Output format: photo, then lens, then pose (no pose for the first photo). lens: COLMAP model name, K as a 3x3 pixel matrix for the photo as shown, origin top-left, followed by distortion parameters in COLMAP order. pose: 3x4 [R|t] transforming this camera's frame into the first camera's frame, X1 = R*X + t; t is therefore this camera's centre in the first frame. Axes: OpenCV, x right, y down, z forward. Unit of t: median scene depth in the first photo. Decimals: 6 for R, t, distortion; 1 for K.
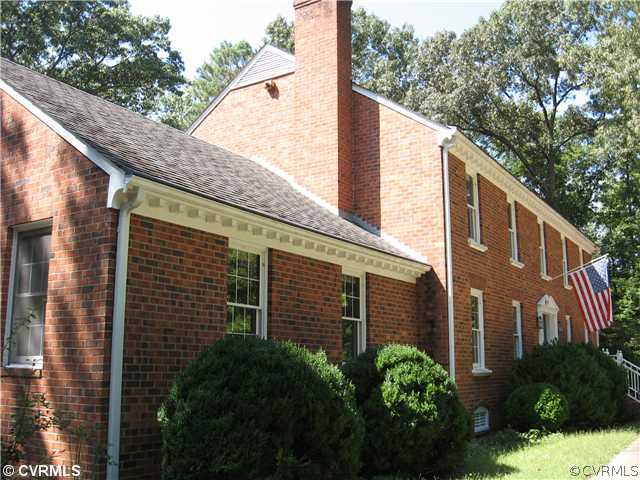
lens RADIAL K [[658.0, 0, 320.0], [0, 658.0, 240.0], [0, 0, 1]] dist [-0.100956, -0.009927]
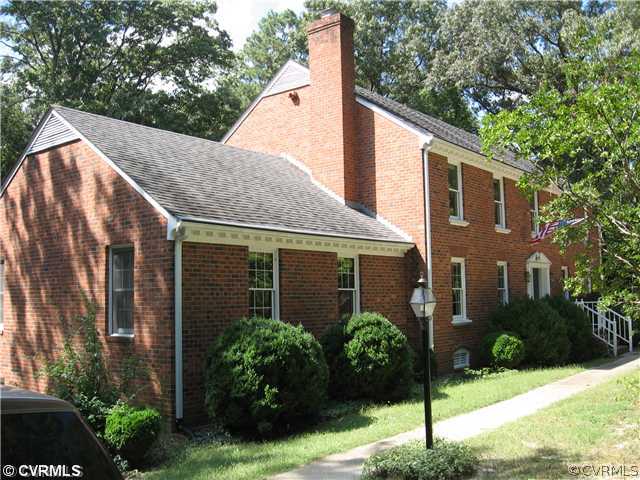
lens RADIAL K [[658.0, 0, 320.0], [0, 658.0, 240.0], [0, 0, 1]] dist [-0.100956, -0.009927]
pose [[0.994177, -0.029658, -0.103599, 0.115207], [0.040046, 0.994213, 0.099680, -0.102974], [0.100043, -0.103248, 0.989612, -0.301175]]
